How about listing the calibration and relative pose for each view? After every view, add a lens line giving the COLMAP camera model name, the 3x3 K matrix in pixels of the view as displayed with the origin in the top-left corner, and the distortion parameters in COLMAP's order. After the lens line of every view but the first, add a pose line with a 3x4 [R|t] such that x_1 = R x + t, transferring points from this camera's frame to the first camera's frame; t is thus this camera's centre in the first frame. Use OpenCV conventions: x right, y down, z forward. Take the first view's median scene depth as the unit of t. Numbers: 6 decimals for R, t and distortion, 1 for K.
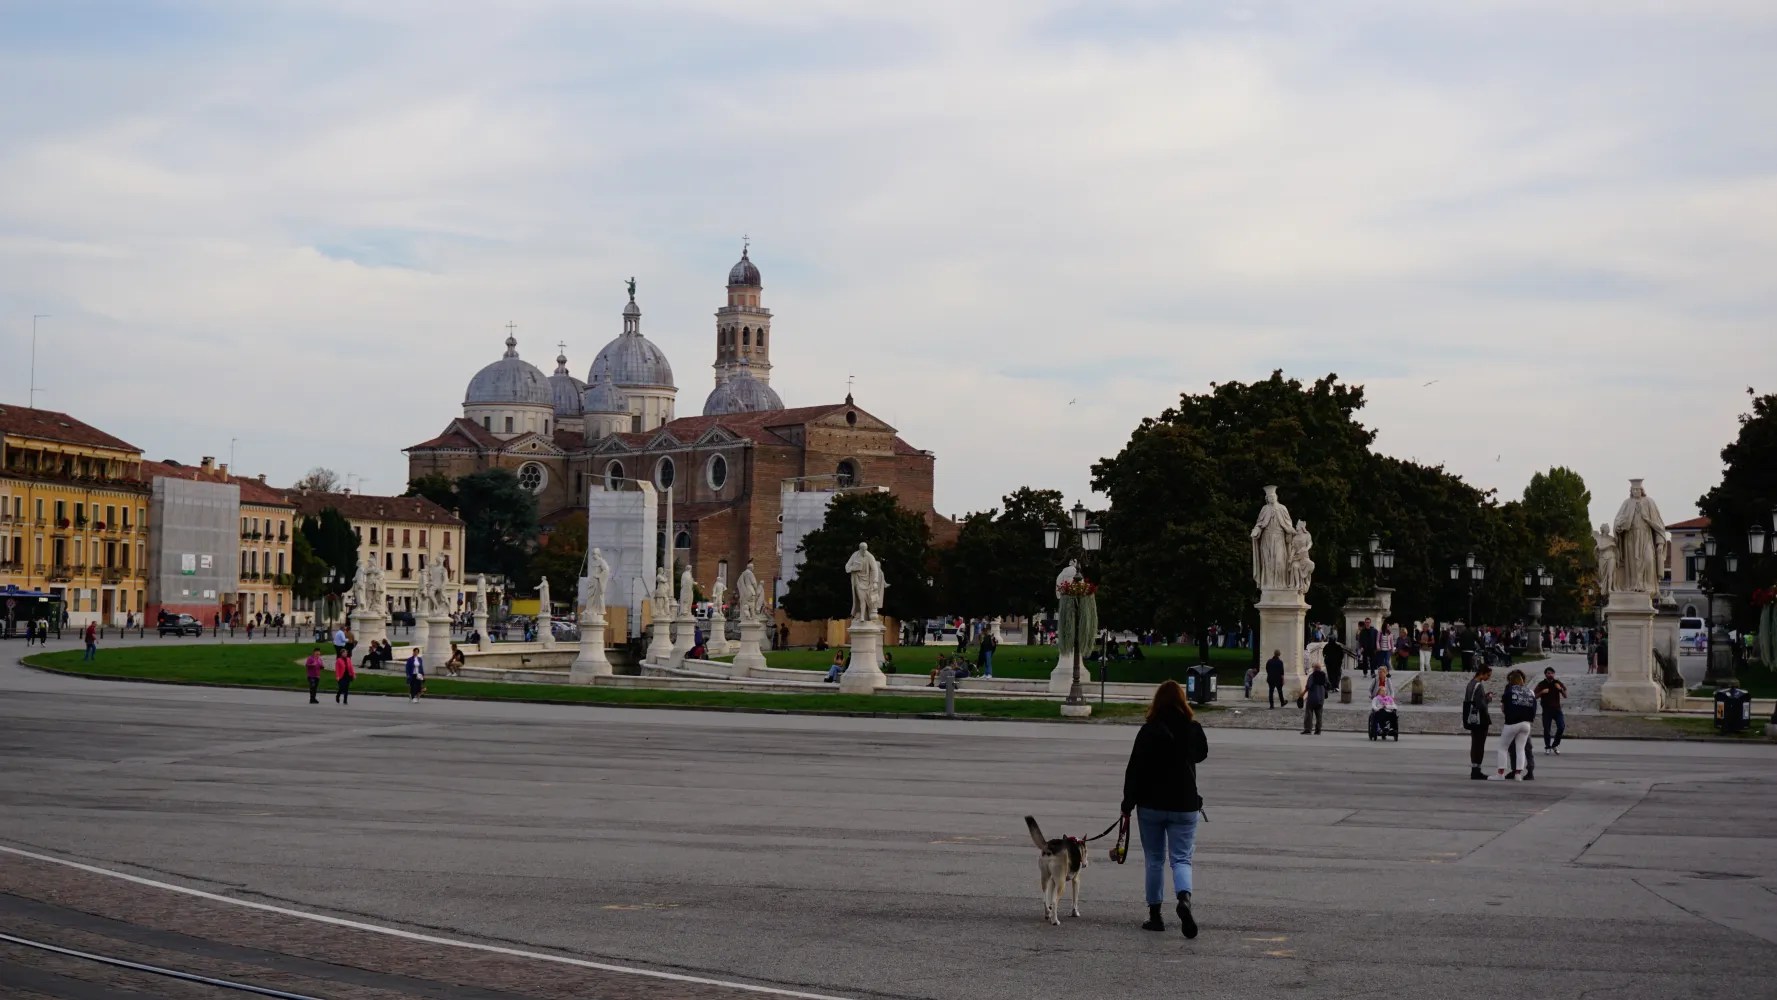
lens RADIAL K [[3522.6, 0, 890.3], [0, 3522.6, 497.6], [0, 0, 1]] dist [0.064490, 0.000000]
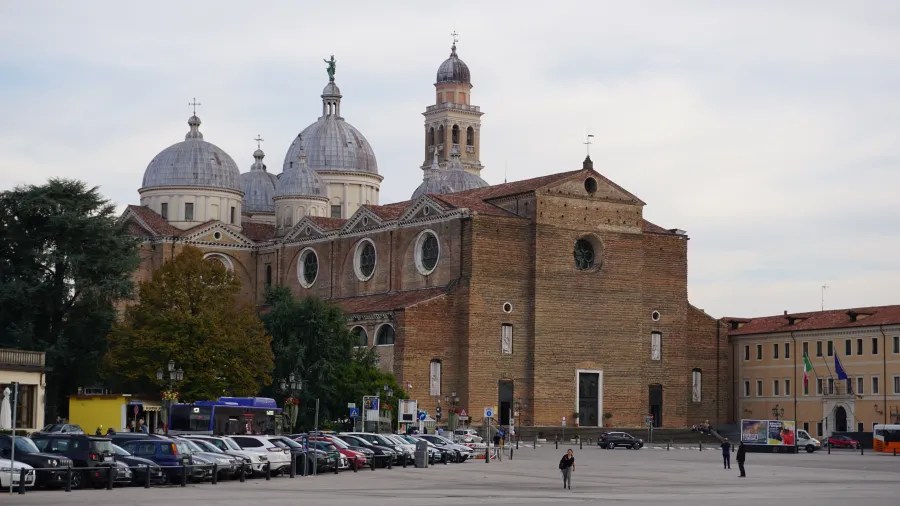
lens RADIAL K [[1784.1, 0, 447.5], [0, 1784.1, 253.1], [0, 0, 1]] dist [0.064490, 0.000000]
pose [[0.999395, -0.008418, -0.033751, -0.028993], [0.006135, 0.997722, -0.067180, 0.019709], [0.034240, 0.066932, 0.997170, 0.557741]]
